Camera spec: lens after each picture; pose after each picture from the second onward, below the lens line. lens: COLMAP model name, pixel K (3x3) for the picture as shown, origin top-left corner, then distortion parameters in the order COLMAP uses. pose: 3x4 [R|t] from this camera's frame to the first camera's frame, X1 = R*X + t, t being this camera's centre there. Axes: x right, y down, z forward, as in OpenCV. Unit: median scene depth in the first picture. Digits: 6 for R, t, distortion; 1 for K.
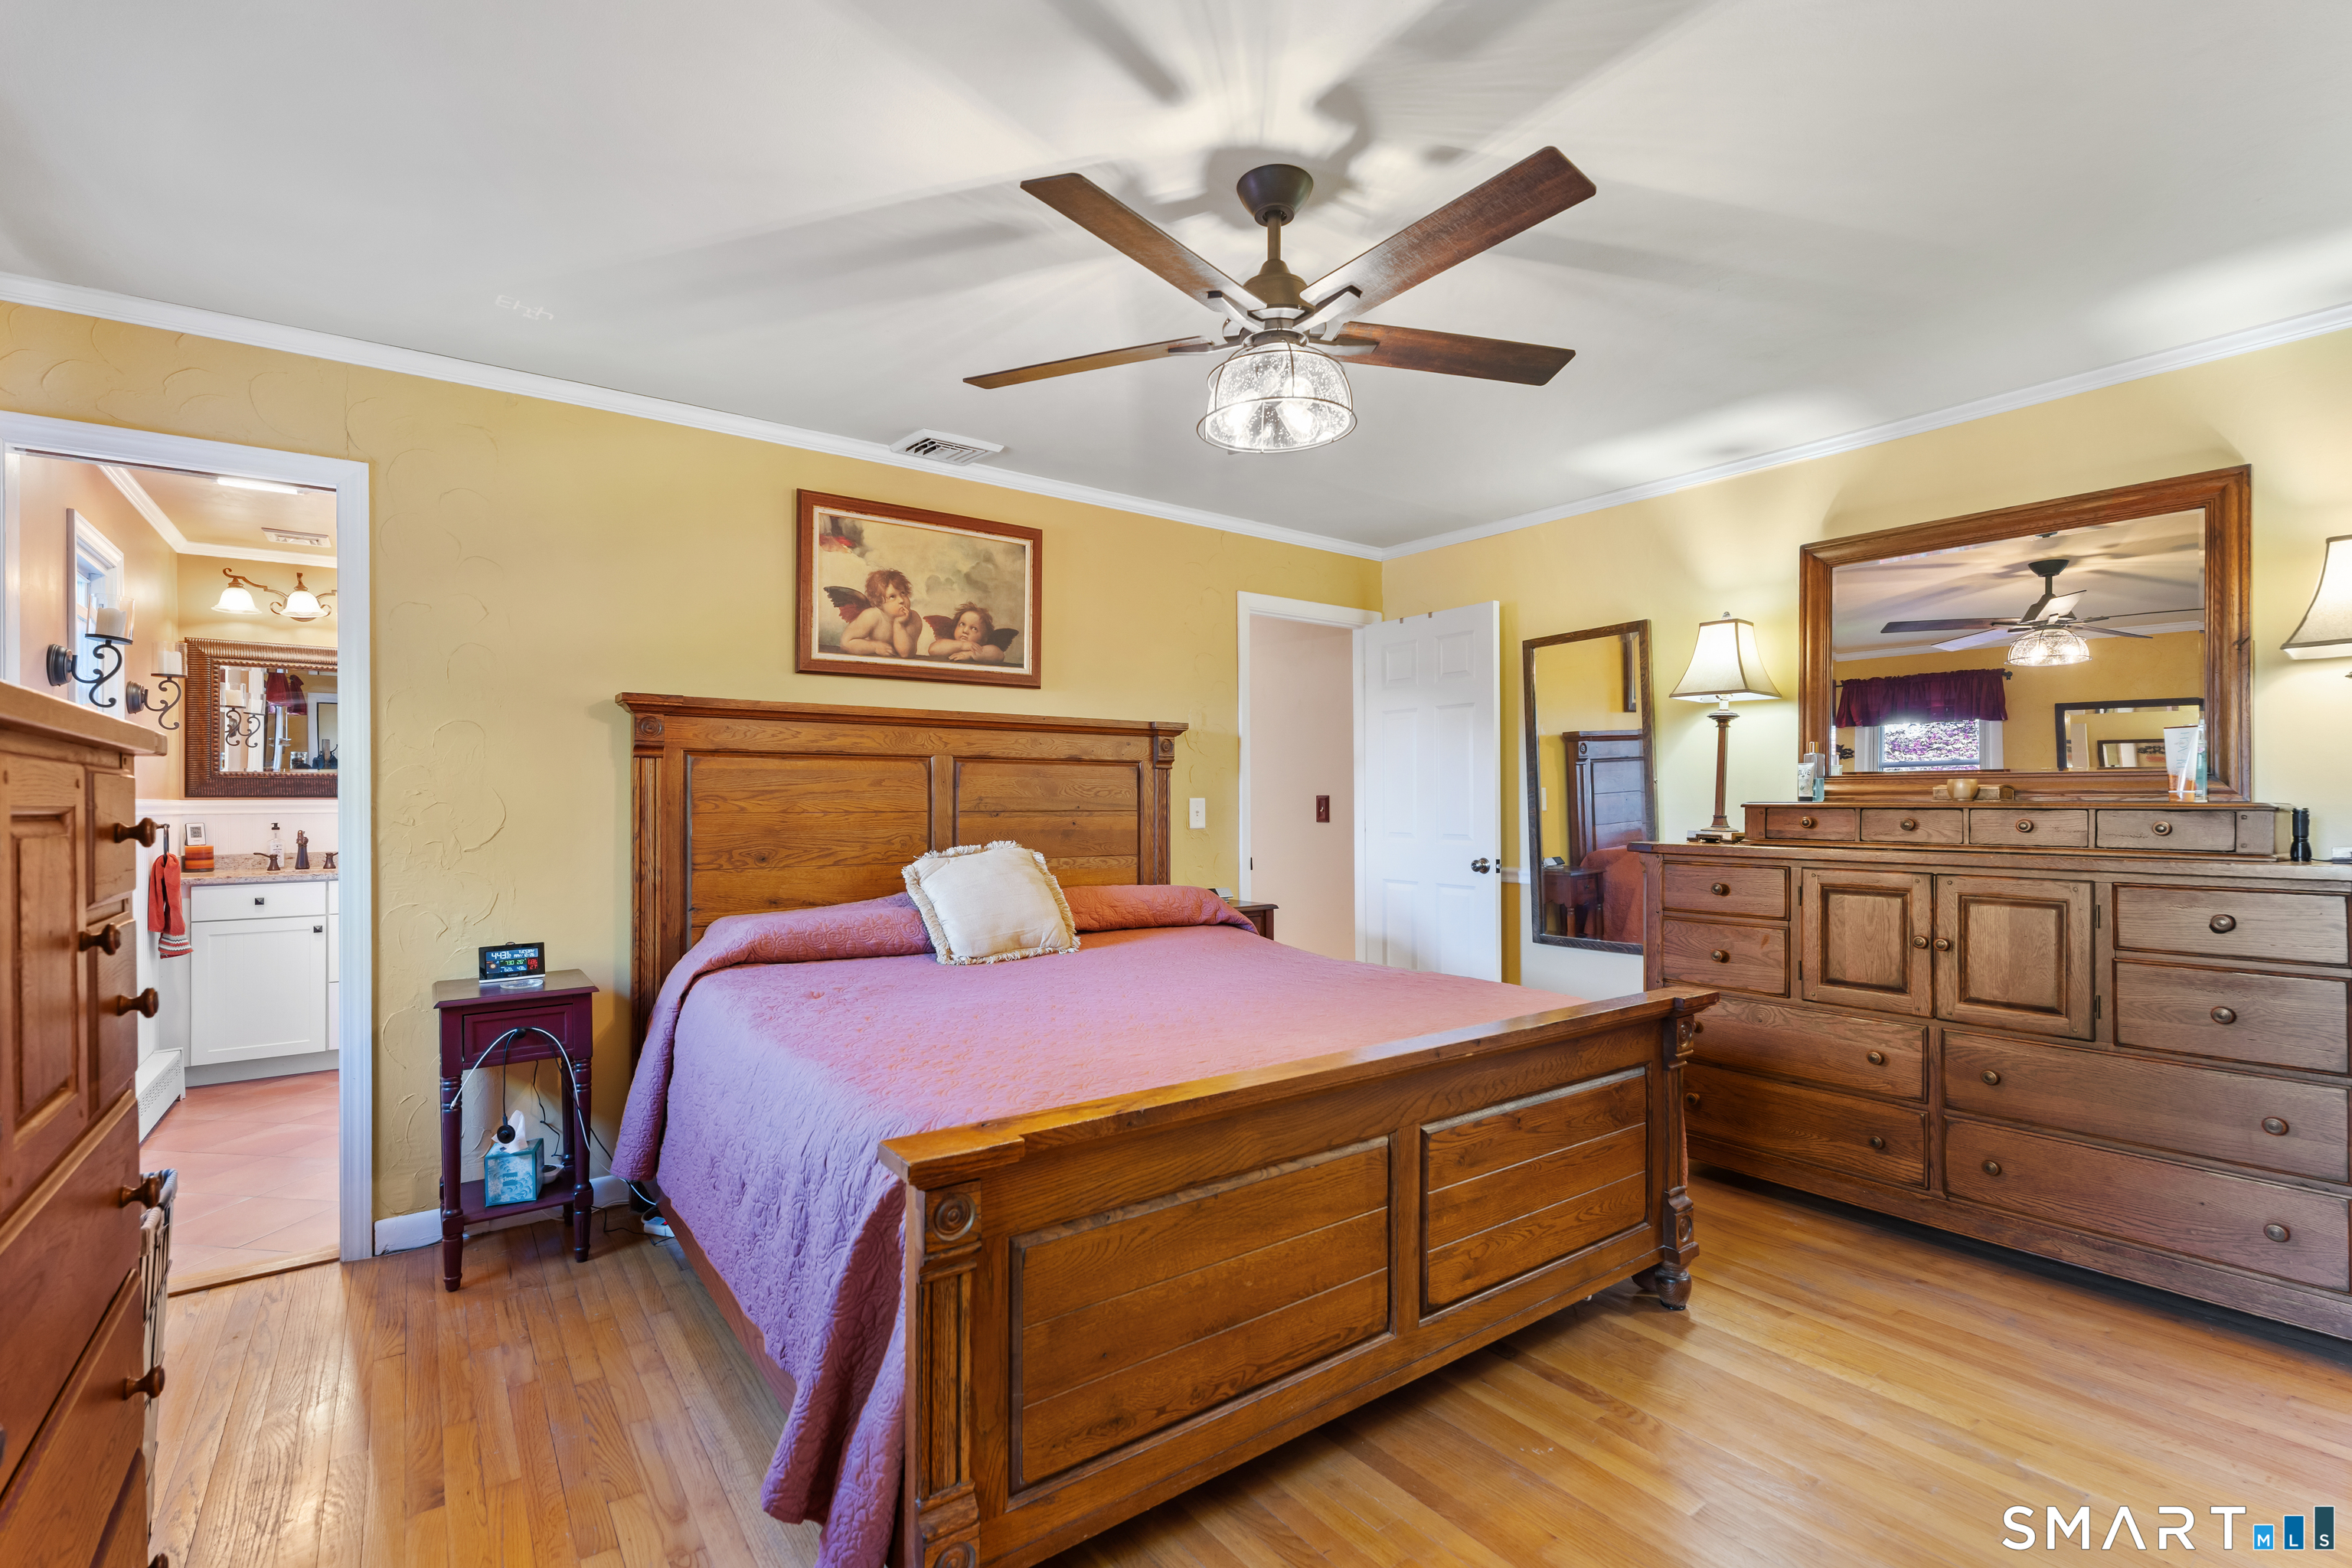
lens RADIAL K [[1062.5, 0, 1172.0], [0, 1062.5, 782.6], [0, 0, 1]] dist [0.001745, 0.000037]
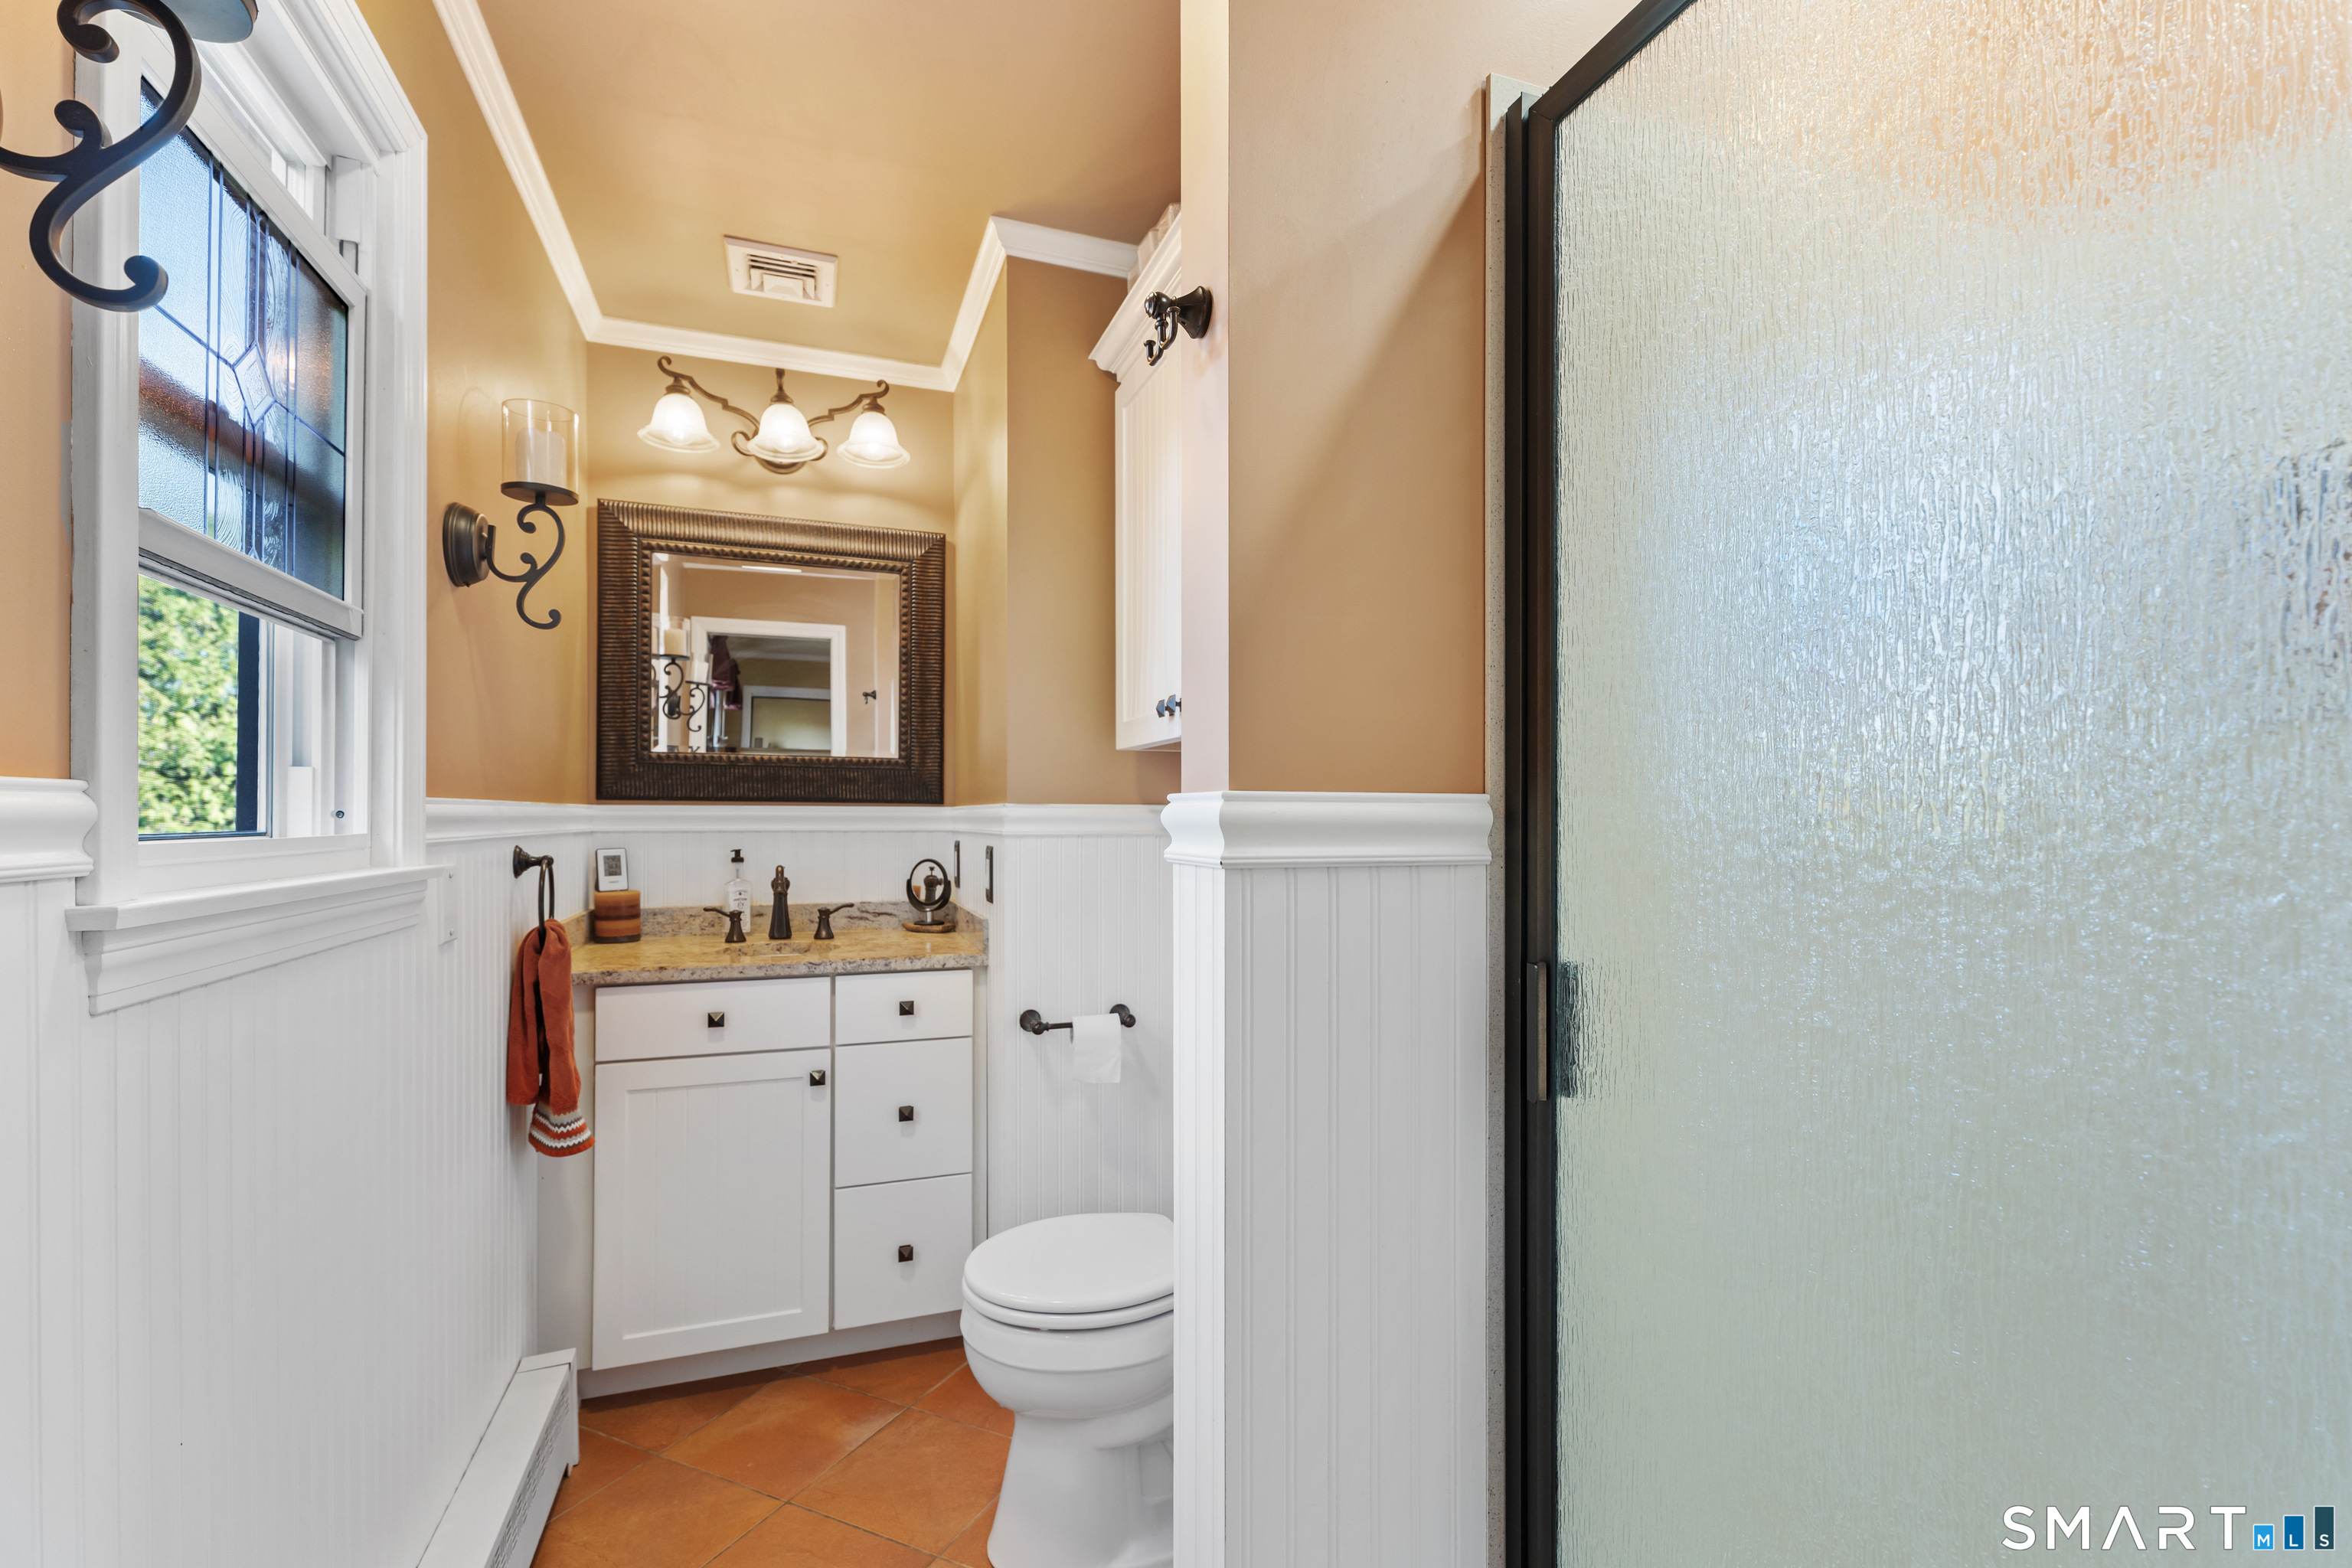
lens RADIAL K [[1040.8, 0, 1177.8], [0, 1040.8, 799.2], [0, 0, 1]] dist [-0.001262, 0.000086]
pose [[0.963244, 0.007052, -0.268536, -0.503214], [-0.006517, 0.999975, 0.002882, 0.010278], [0.268549, -0.001026, 0.963265, 0.571969]]
